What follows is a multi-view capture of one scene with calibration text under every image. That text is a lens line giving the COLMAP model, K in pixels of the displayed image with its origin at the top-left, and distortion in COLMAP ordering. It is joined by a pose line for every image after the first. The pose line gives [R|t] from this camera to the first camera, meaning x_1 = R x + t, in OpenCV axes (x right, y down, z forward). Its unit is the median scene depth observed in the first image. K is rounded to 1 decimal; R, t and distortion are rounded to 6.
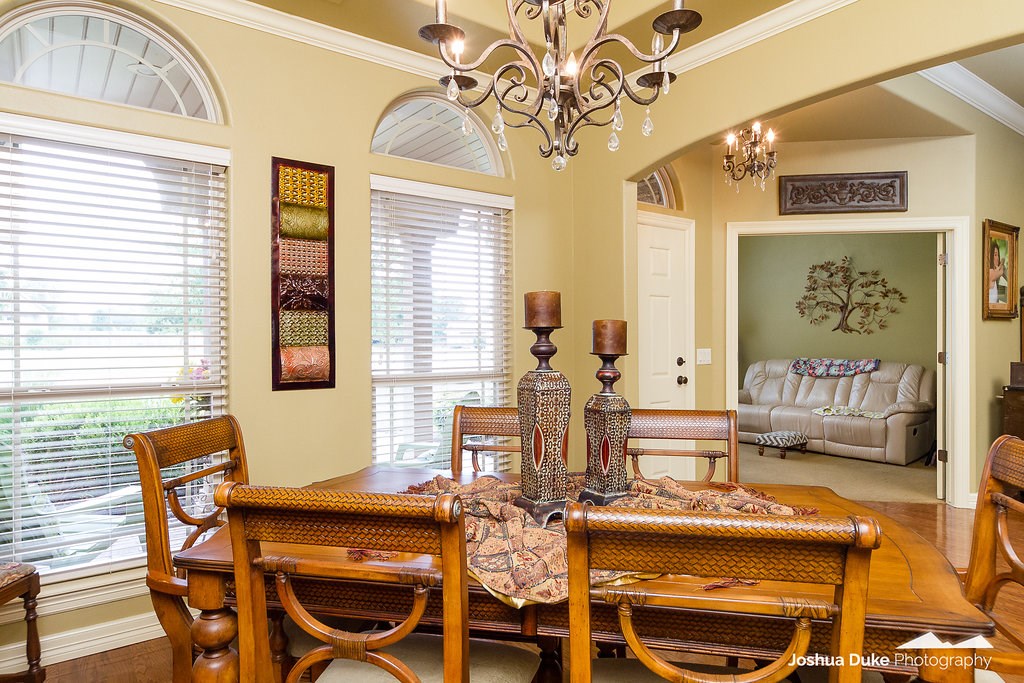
lens RADIAL K [[632.1, 0, 507.4], [0, 632.1, 340.0], [0, 0, 1]] dist [0.009737, -0.002295]
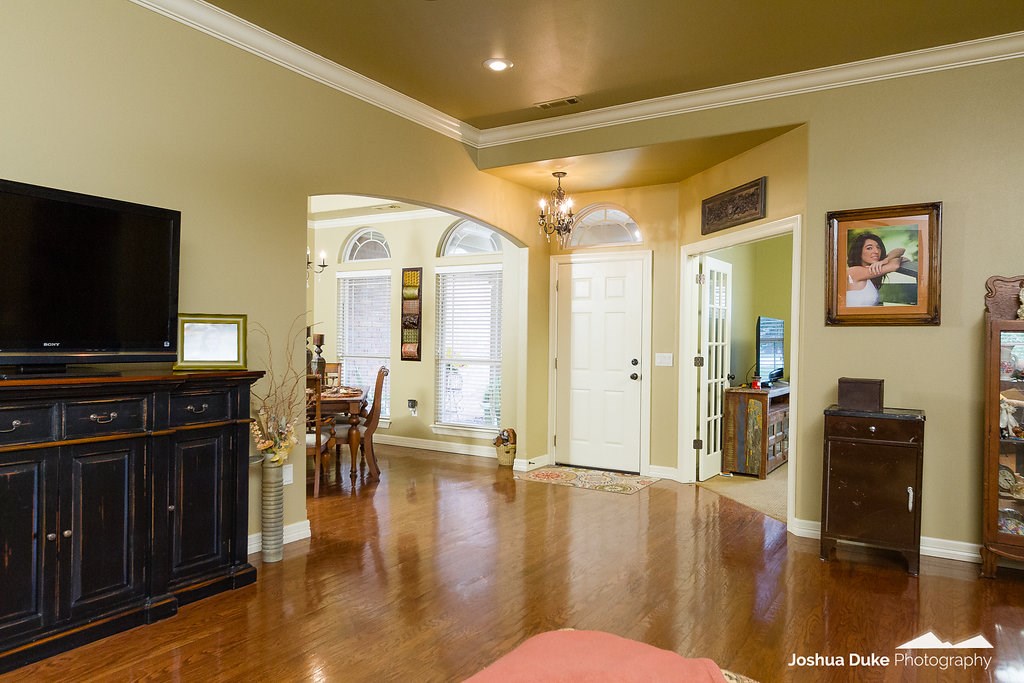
lens RADIAL K [[684.0, 0, 514.0], [0, 684.0, 350.9], [0, 0, 1]] dist [0.007195, 0.002931]
pose [[0.370198, 0.022683, -0.928676, 1.485725], [-0.016040, 0.999709, 0.018024, -0.010097], [0.928814, 0.008223, 0.370454, 0.254648]]
